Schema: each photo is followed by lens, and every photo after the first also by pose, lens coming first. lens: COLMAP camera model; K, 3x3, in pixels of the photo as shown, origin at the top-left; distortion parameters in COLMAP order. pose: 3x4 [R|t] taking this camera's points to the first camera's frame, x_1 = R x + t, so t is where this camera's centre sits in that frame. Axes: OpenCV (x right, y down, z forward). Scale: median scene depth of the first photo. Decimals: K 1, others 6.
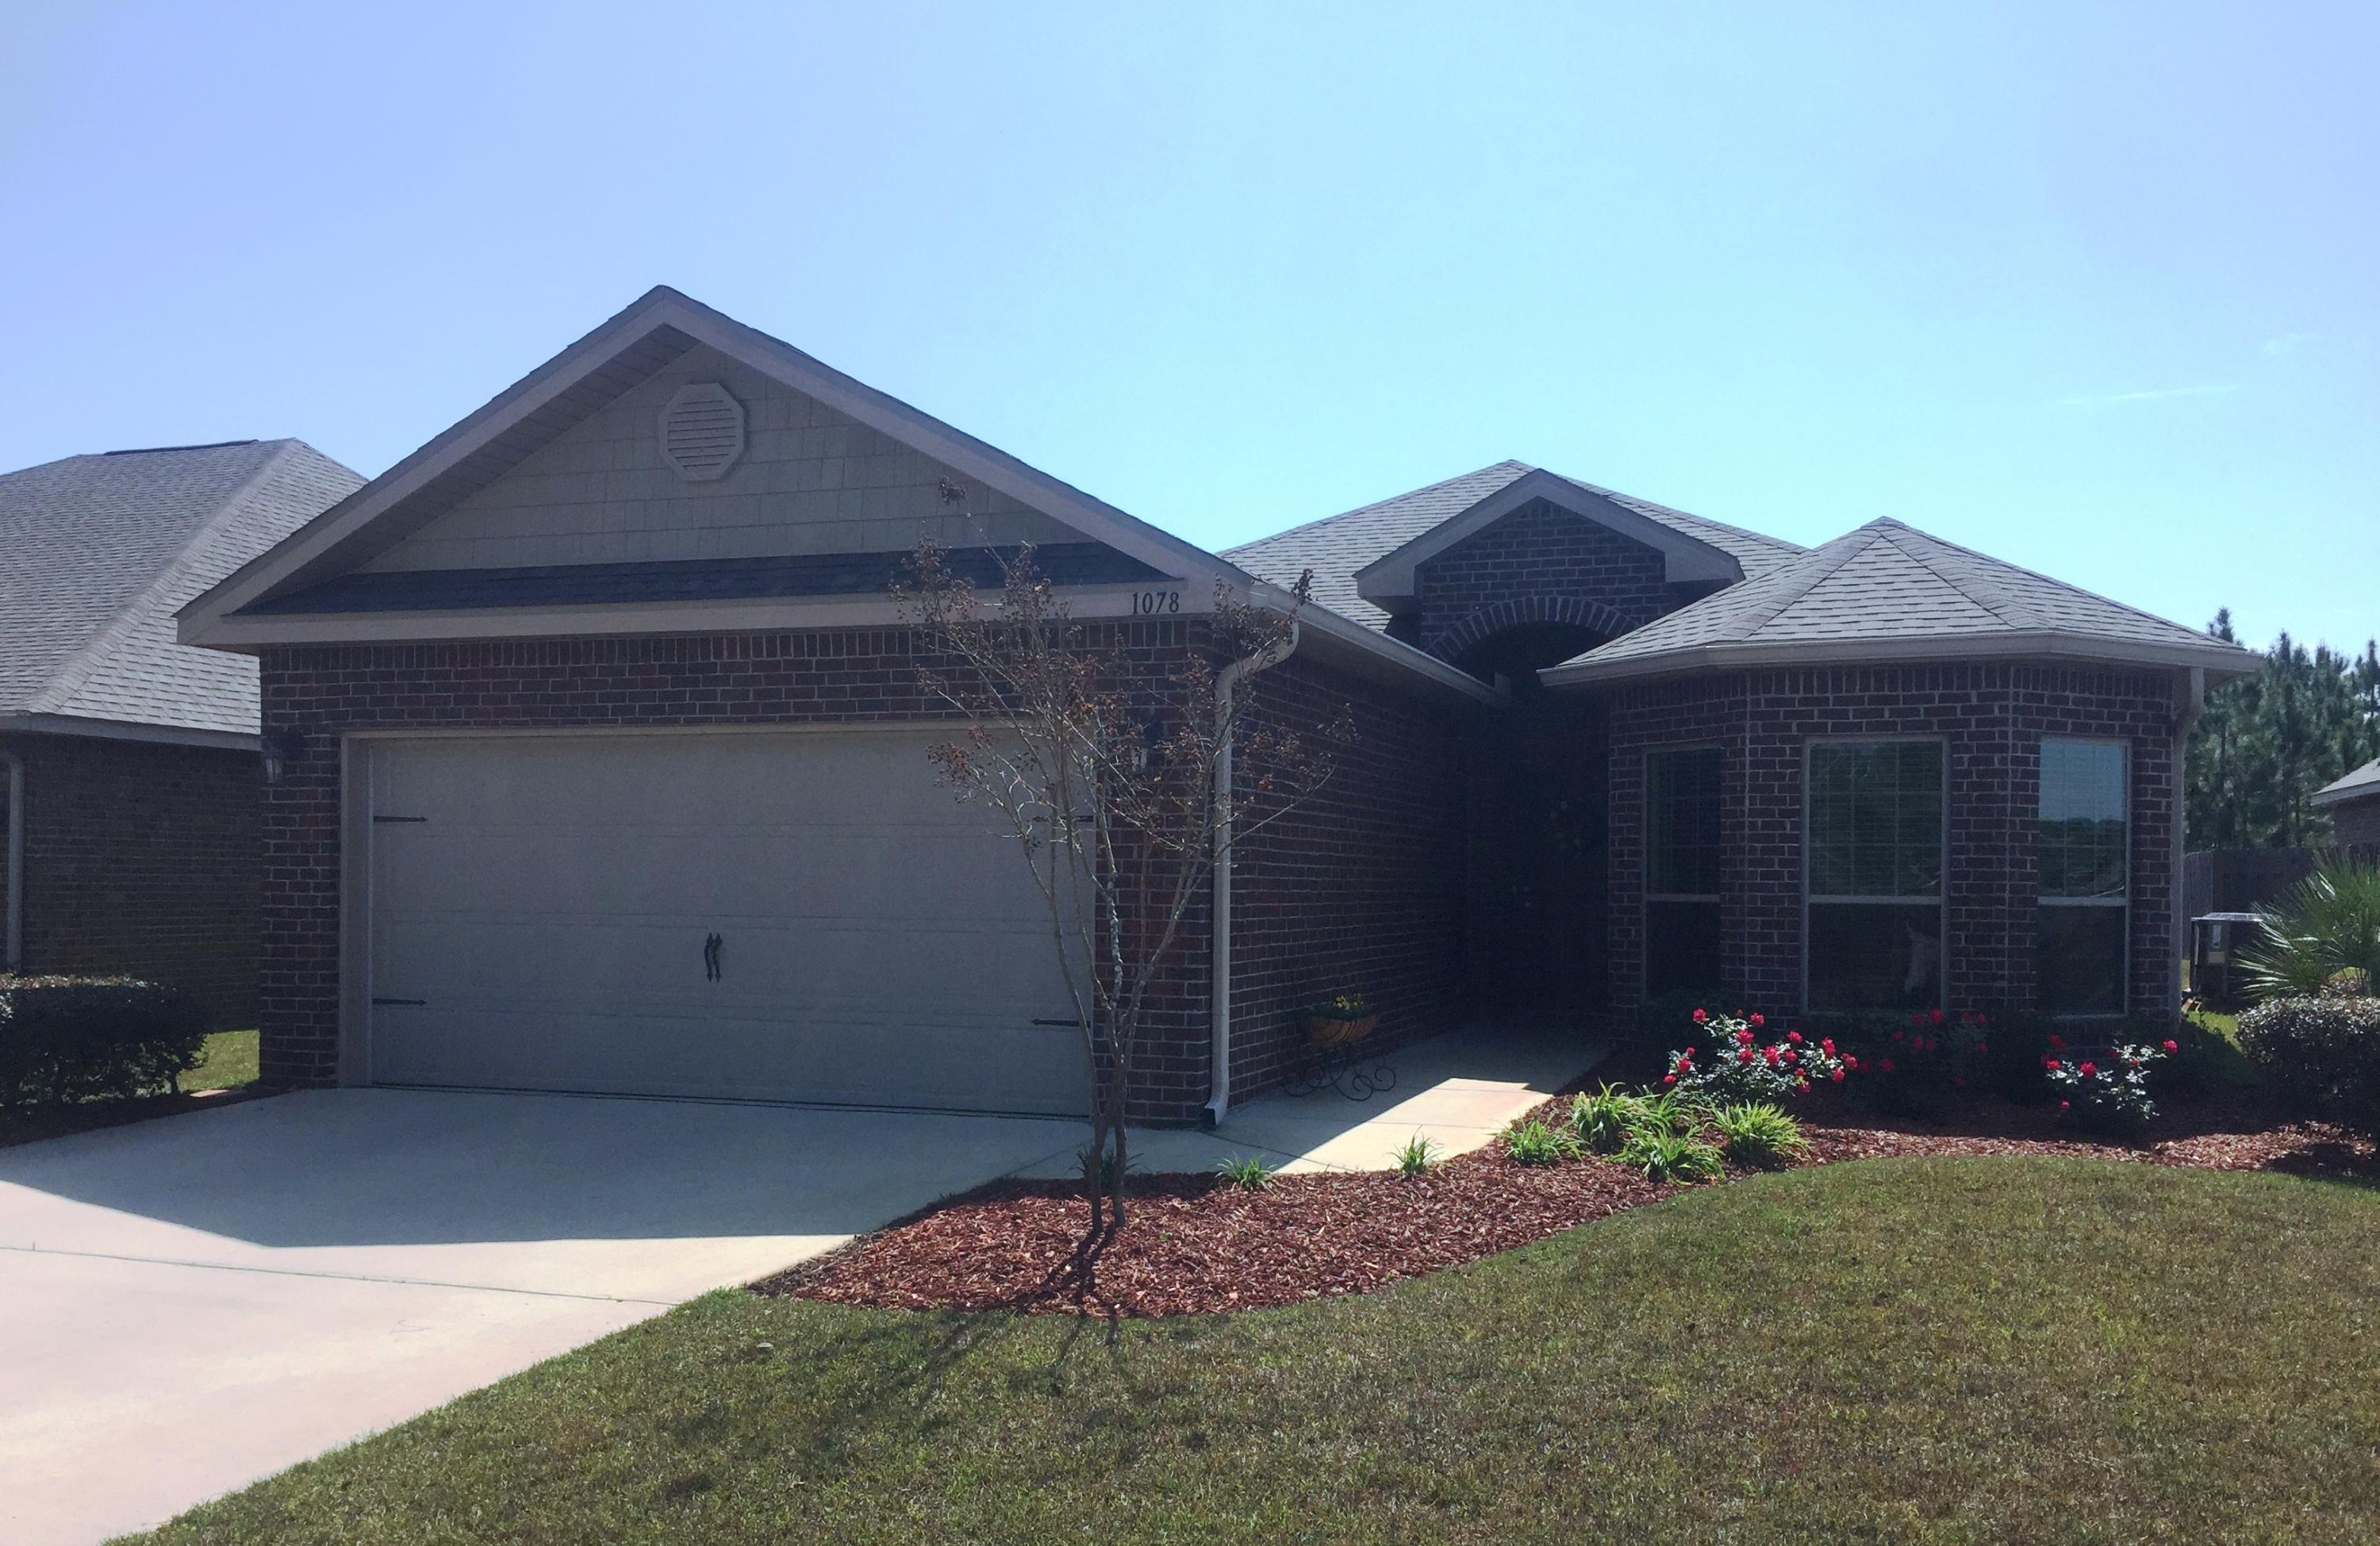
lens RADIAL K [[2017.5, 0, 1184.4], [0, 2017.5, 865.9], [0, 0, 1]] dist [0.053305, -0.022462]
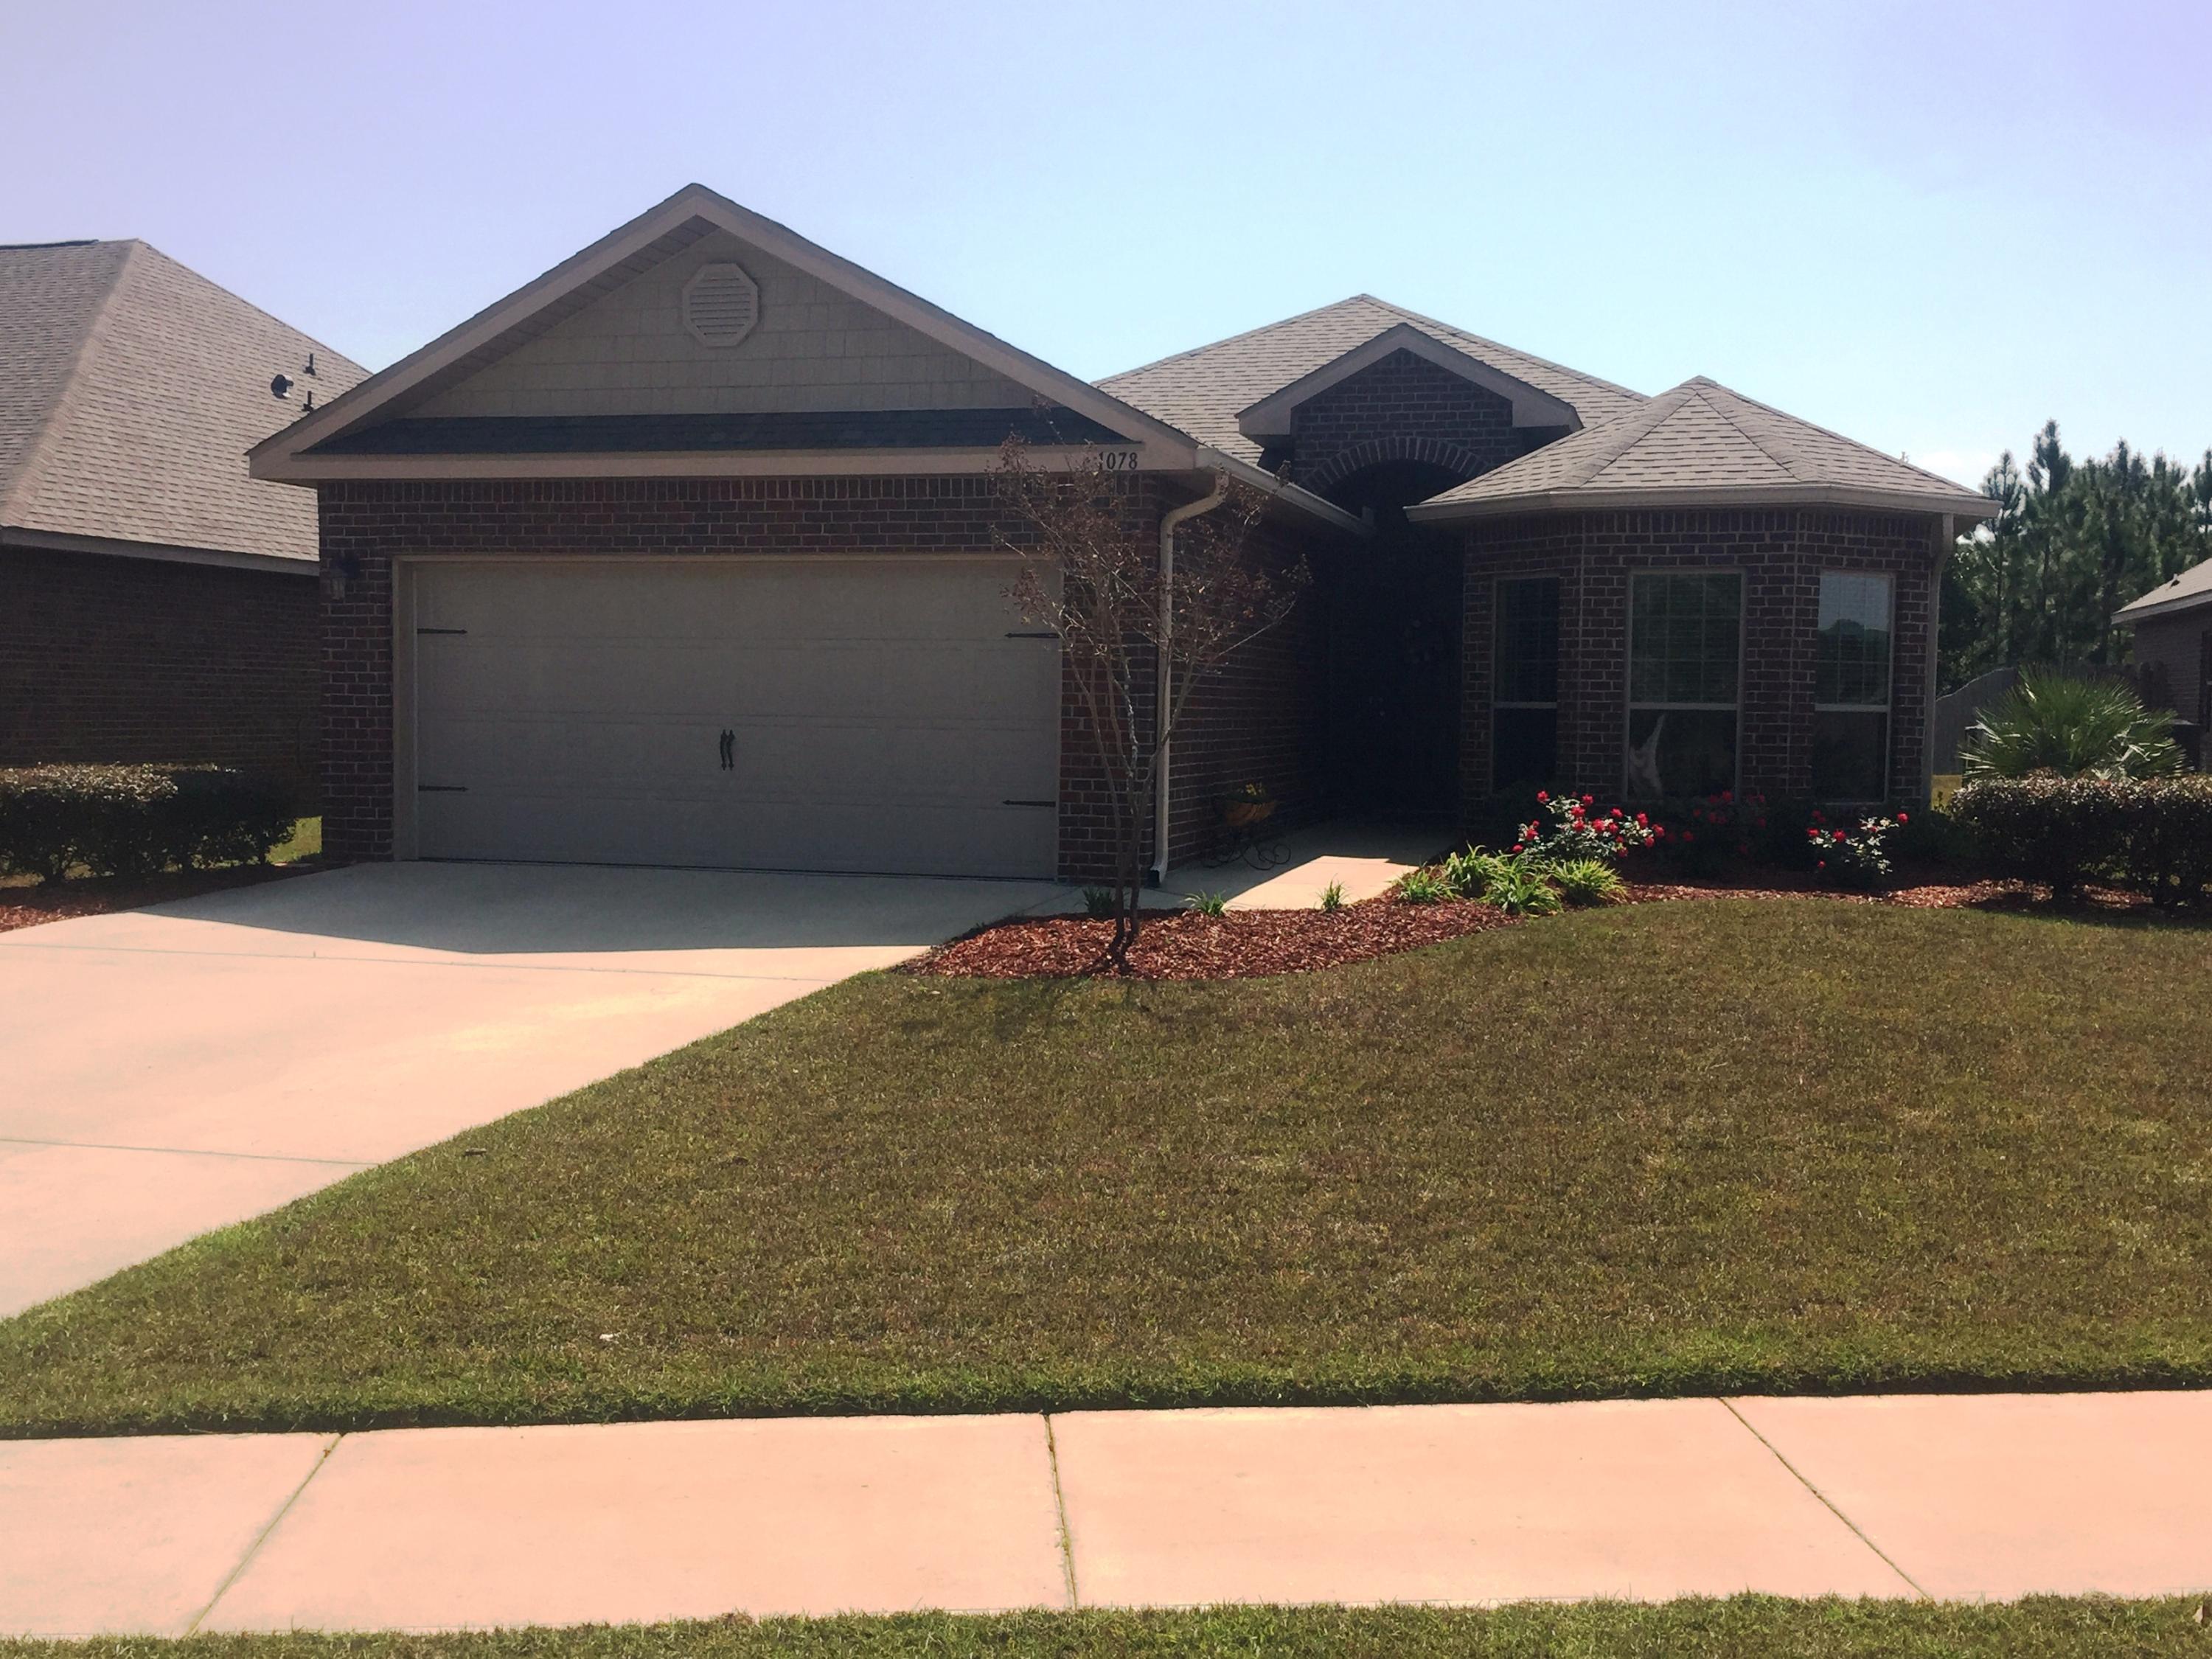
lens RADIAL K [[2301.8, 0, 1106.9], [0, 2301.8, 826.6], [0, 0, 1]] dist [0.054521, 0.000000]
pose [[0.997175, -0.000331, 0.075118, -0.109893], [-0.004315, 0.998087, 0.061682, 0.005313], [-0.074995, -0.061832, 0.995265, -0.362151]]
